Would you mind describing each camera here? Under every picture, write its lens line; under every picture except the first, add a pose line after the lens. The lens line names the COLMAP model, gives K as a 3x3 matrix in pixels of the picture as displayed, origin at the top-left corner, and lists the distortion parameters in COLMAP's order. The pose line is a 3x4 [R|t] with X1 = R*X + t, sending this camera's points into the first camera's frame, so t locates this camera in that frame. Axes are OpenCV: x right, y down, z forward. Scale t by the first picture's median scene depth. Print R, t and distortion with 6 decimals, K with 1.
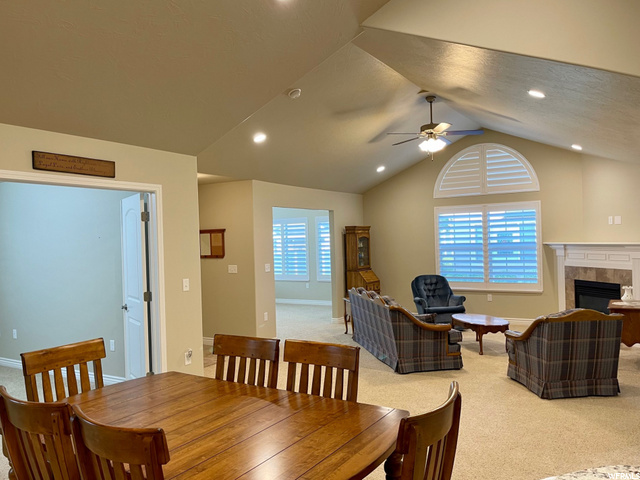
lens RADIAL K [[507.7, 0, 320.0], [0, 507.7, 240.0], [0, 0, 1]] dist [0.029261, -0.003732]
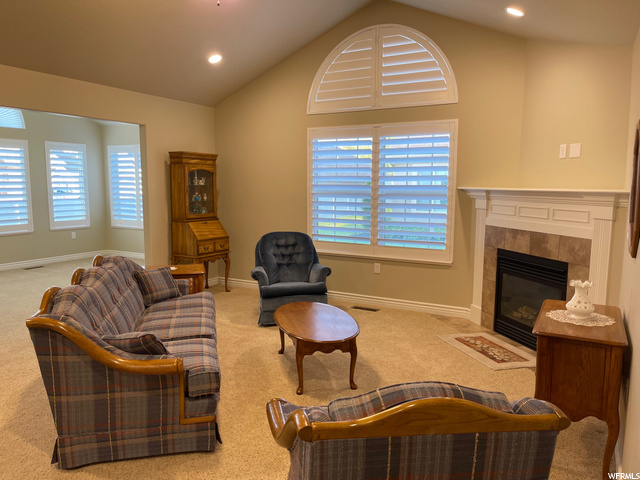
lens RADIAL K [[481.8, 0, 320.0], [0, 481.8, 240.0], [0, 0, 1]] dist [0.060576, -0.065787]
pose [[0.998266, 0.029890, 0.050705, 0.244607], [-0.035455, 0.992999, 0.112673, 0.008920], [-0.046982, -0.114275, 0.992338, 0.414974]]
